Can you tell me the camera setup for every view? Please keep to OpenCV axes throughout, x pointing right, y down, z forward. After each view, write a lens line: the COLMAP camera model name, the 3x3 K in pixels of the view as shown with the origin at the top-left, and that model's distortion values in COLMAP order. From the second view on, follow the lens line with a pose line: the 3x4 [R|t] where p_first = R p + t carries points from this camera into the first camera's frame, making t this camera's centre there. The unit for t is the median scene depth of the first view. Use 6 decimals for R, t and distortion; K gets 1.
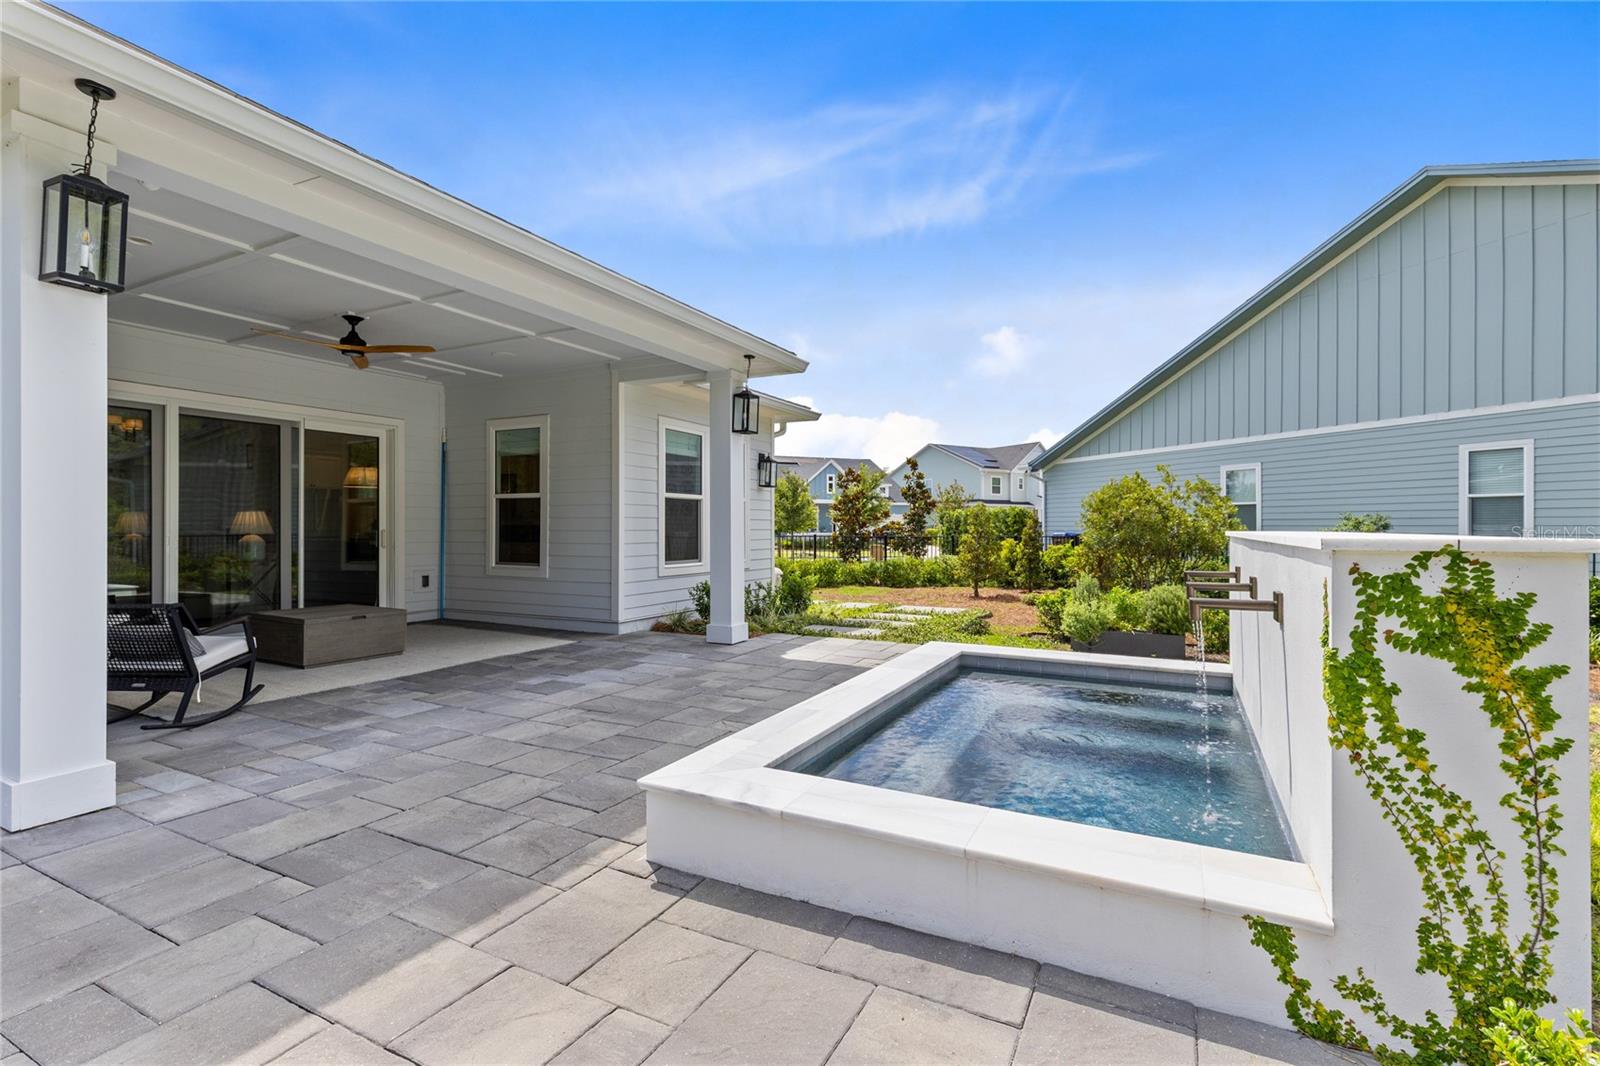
lens RADIAL K [[720.1, 0, 801.5], [0, 720.1, 522.4], [0, 0, 1]] dist [0.002638, 0.000307]
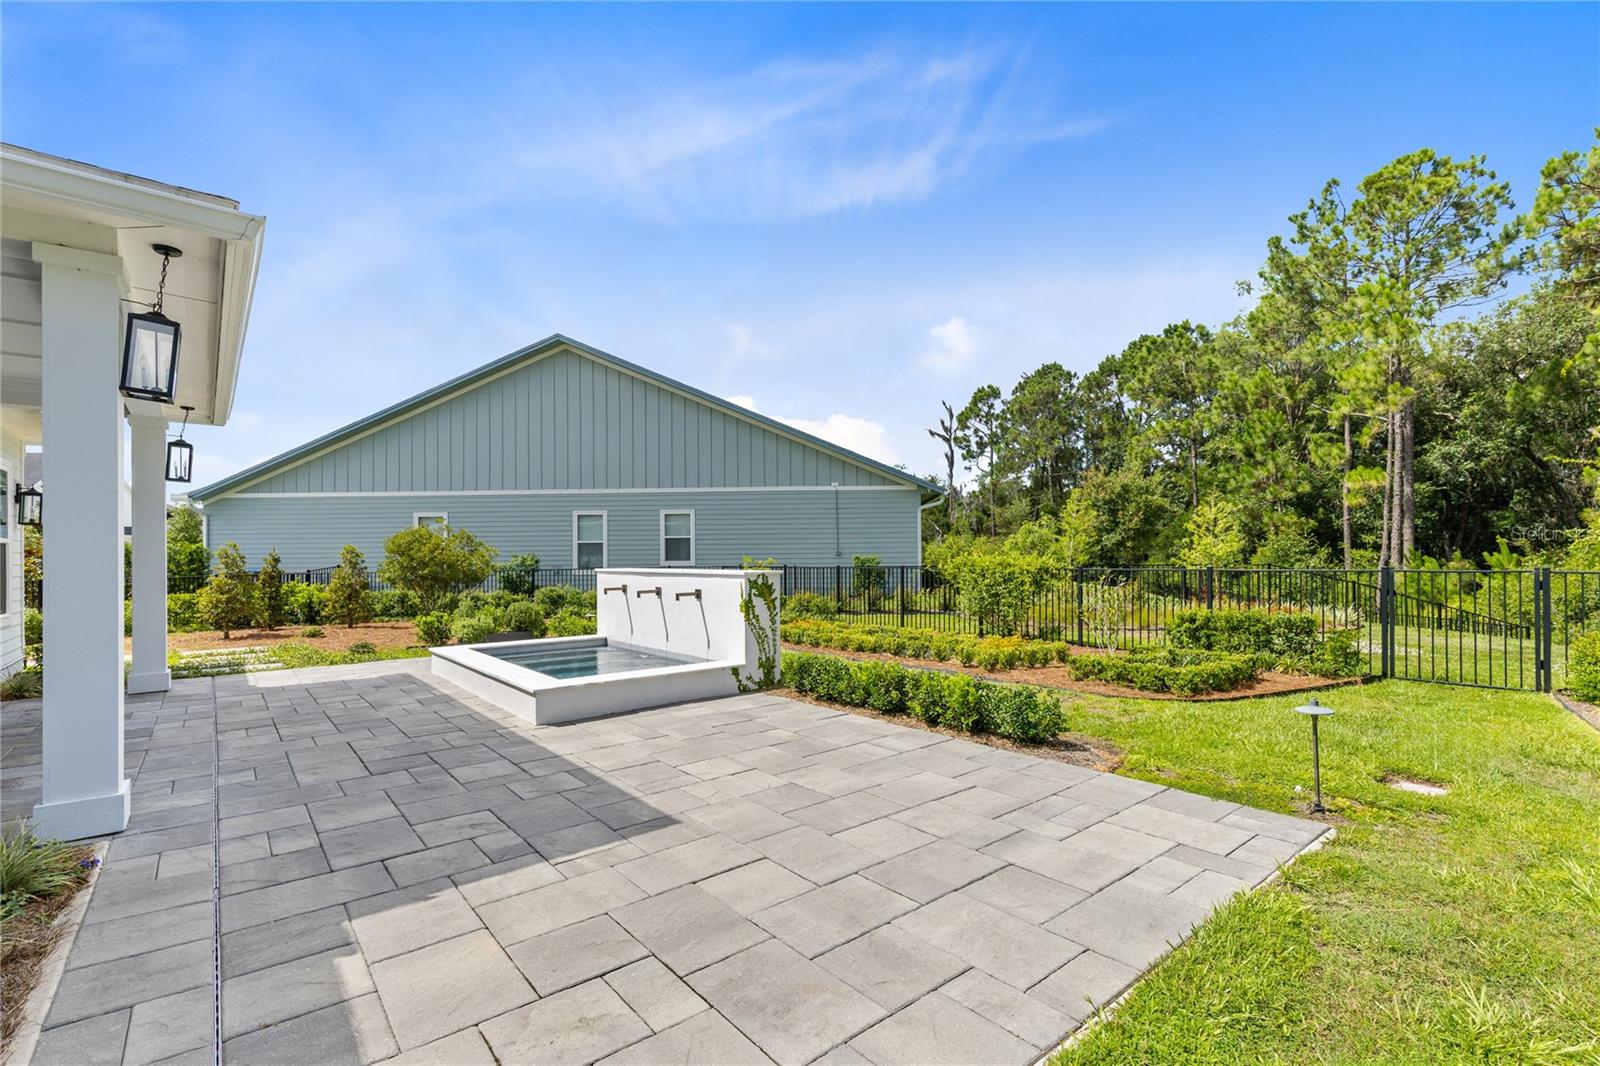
lens RADIAL K [[722.6, 0, 801.3], [0, 722.6, 541.3], [0, 0, 1]] dist [0.003659, -0.000030]
pose [[0.401122, 0.013392, 0.915927, -1.975745], [0.003155, 0.999867, -0.016001, -0.057802], [-0.916019, 0.009308, 0.401027, -0.652899]]
